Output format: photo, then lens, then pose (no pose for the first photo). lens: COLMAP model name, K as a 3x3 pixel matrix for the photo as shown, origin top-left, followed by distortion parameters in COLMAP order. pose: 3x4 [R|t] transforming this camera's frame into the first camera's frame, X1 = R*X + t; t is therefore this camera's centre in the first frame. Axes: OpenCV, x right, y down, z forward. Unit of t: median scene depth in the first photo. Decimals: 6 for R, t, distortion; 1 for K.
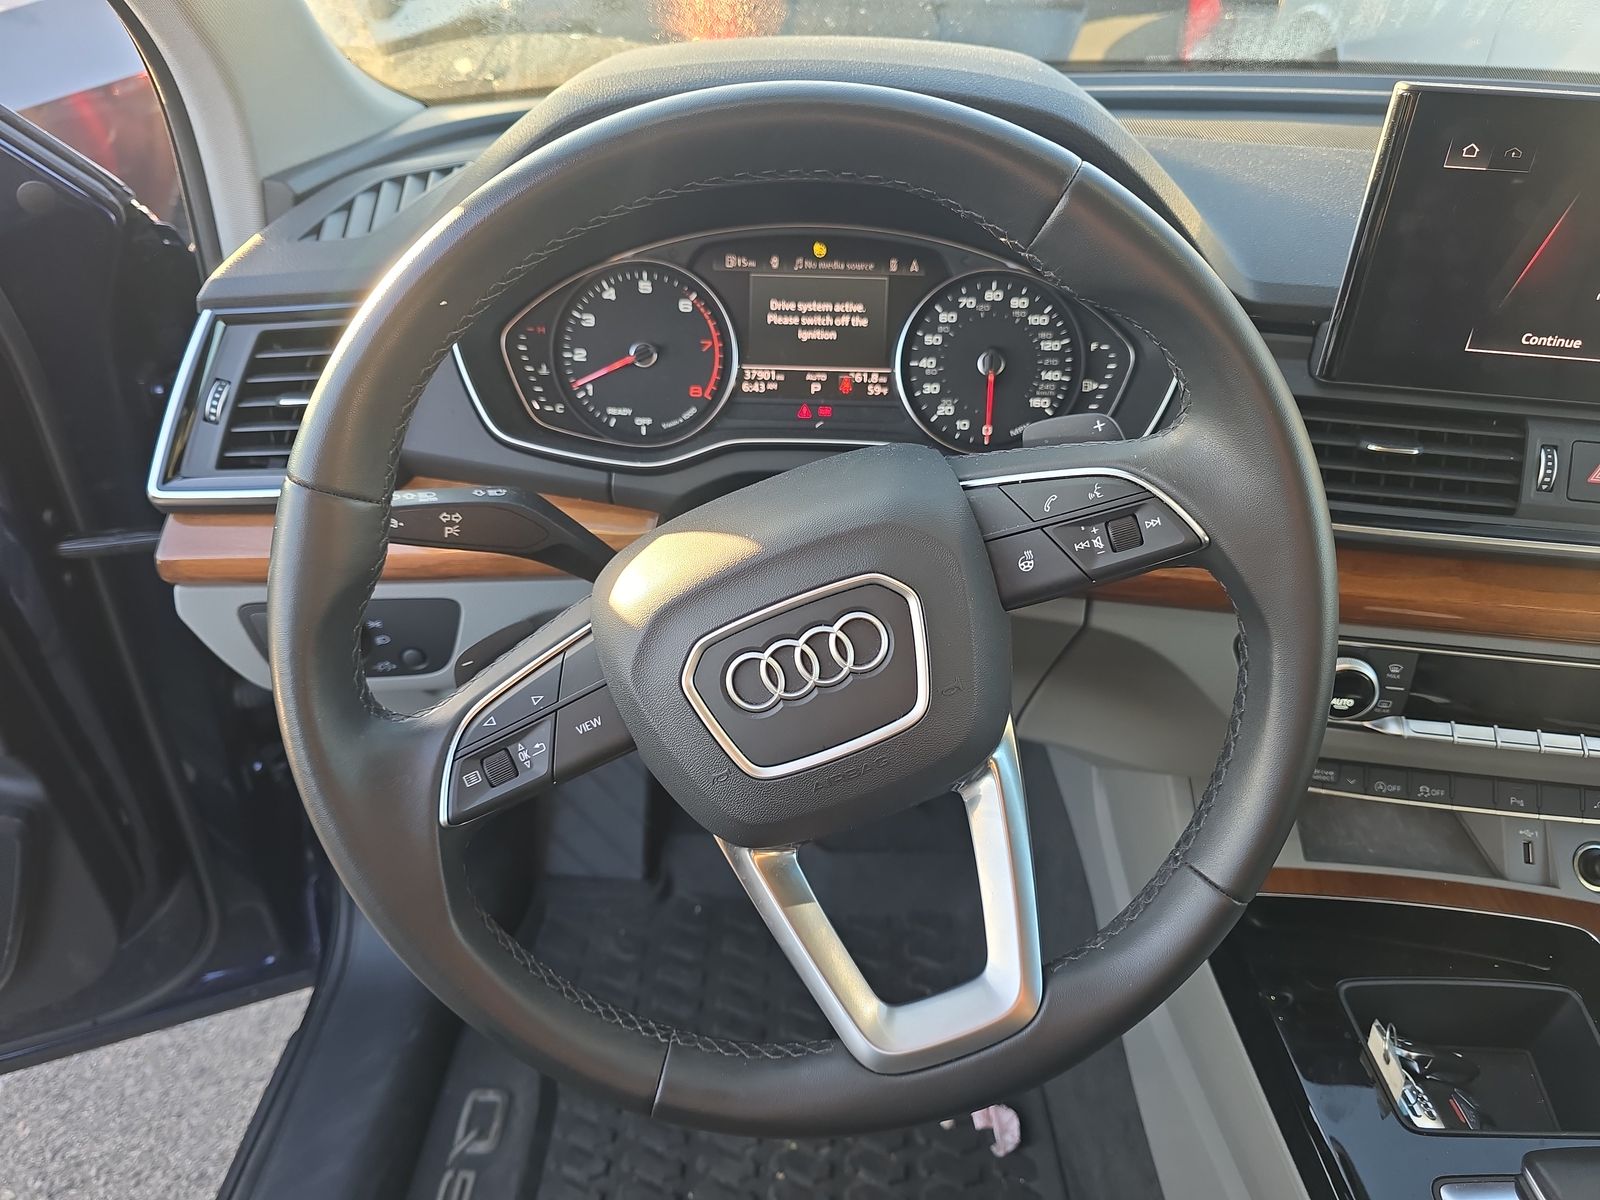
lens RADIAL K [[1075.8, 0, 800.0], [0, 1075.8, 600.0], [0, 0, 1]] dist [0.076170, -0.112375]
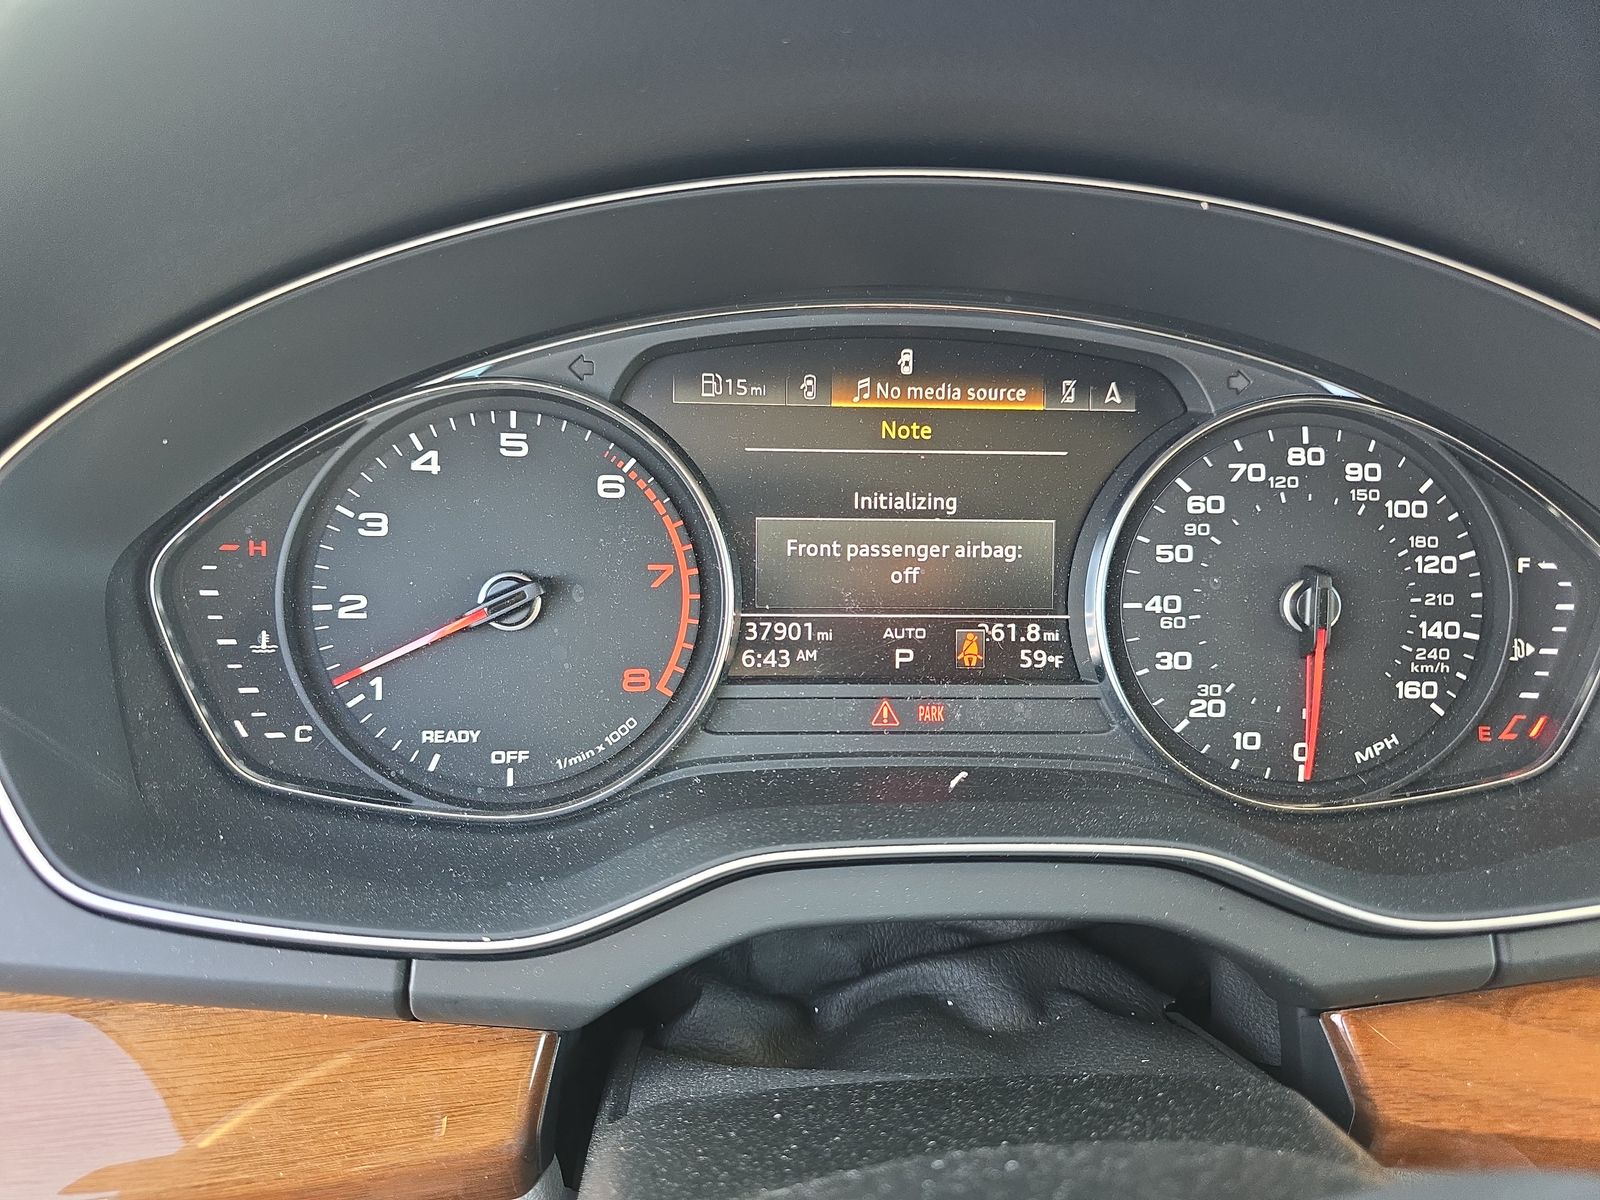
lens RADIAL K [[1078.6, 0, 800.0], [0, 1078.6, 600.0], [0, 0, 1]] dist [0.030654, -0.044555]
pose [[0.996280, -0.021631, 0.083418, -0.067620], [0.030869, 0.993331, -0.111089, -0.177448], [-0.080459, 0.113251, 0.990303, 0.575780]]
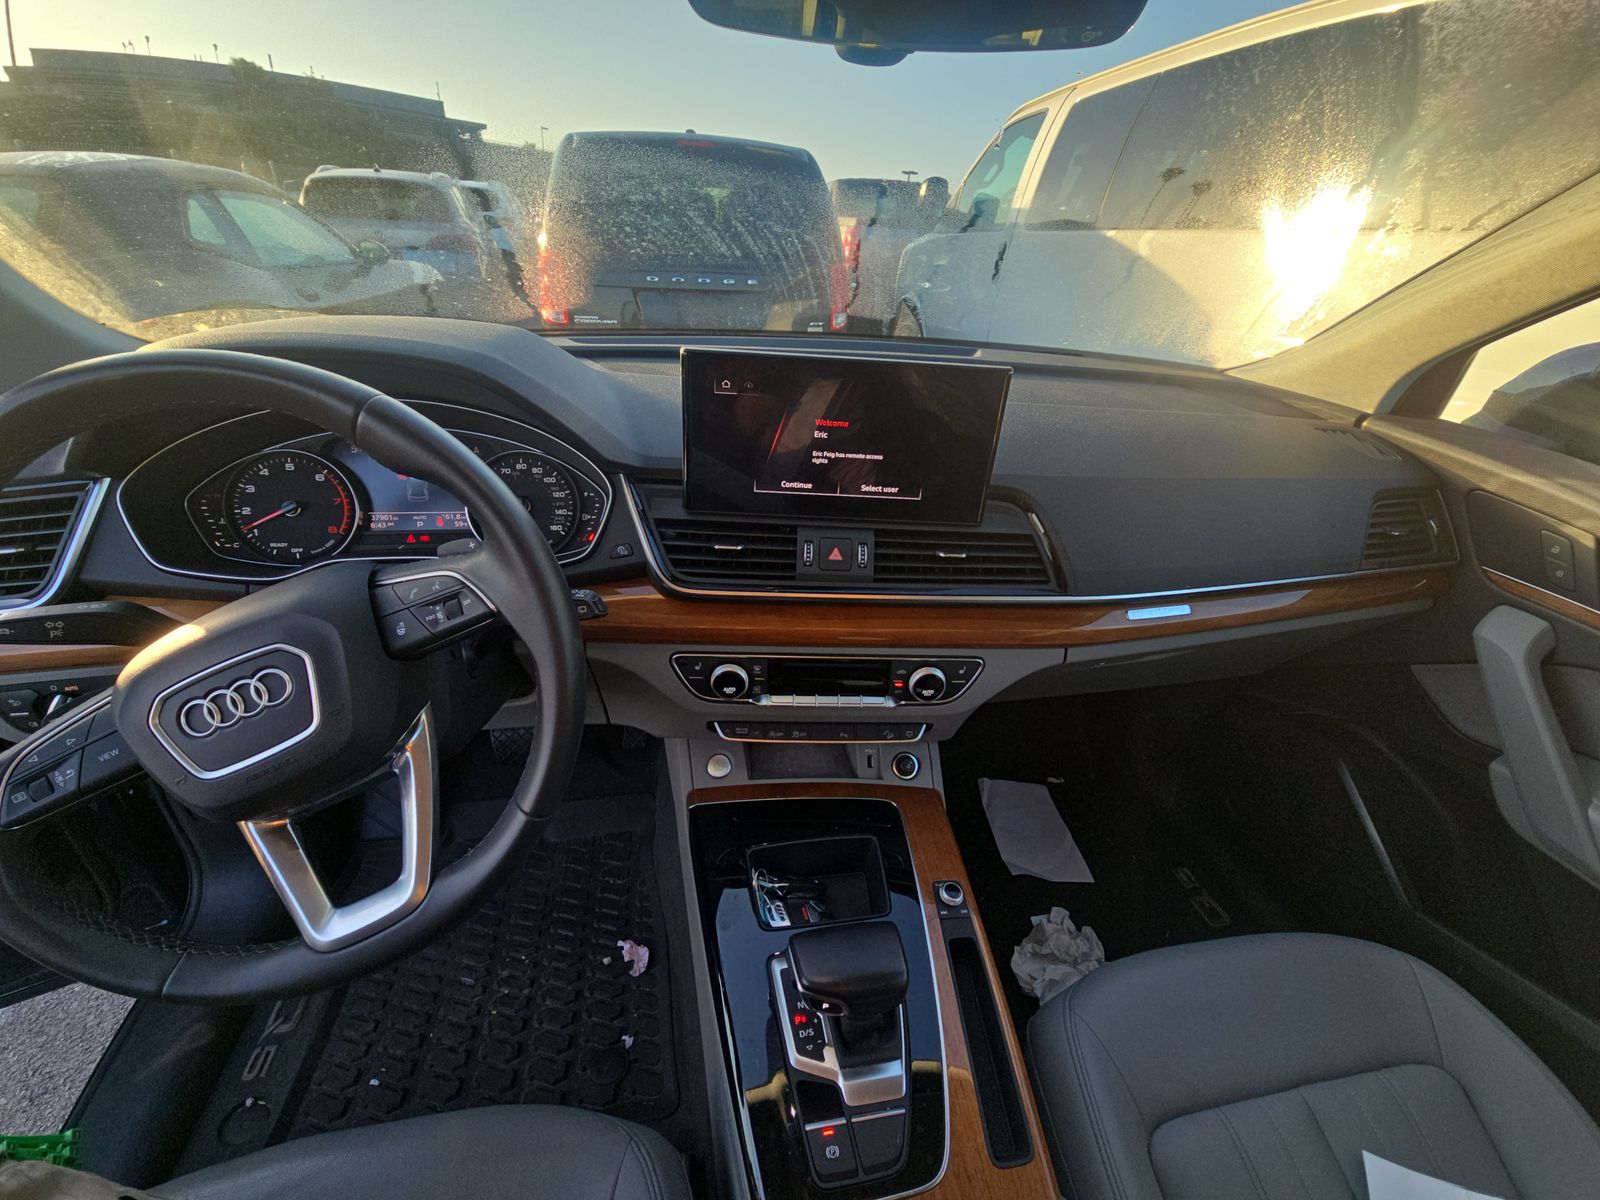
lens RADIAL K [[651.5, 0, 798.9], [0, 651.5, 613.7], [0, 0, 1]] dist [0.001695, 0.000340]
pose [[0.981644, -0.068155, 0.178129, 0.404064], [0.074688, 0.996749, -0.030223, 0.010868], [-0.175490, 0.042973, 0.983543, -0.065223]]
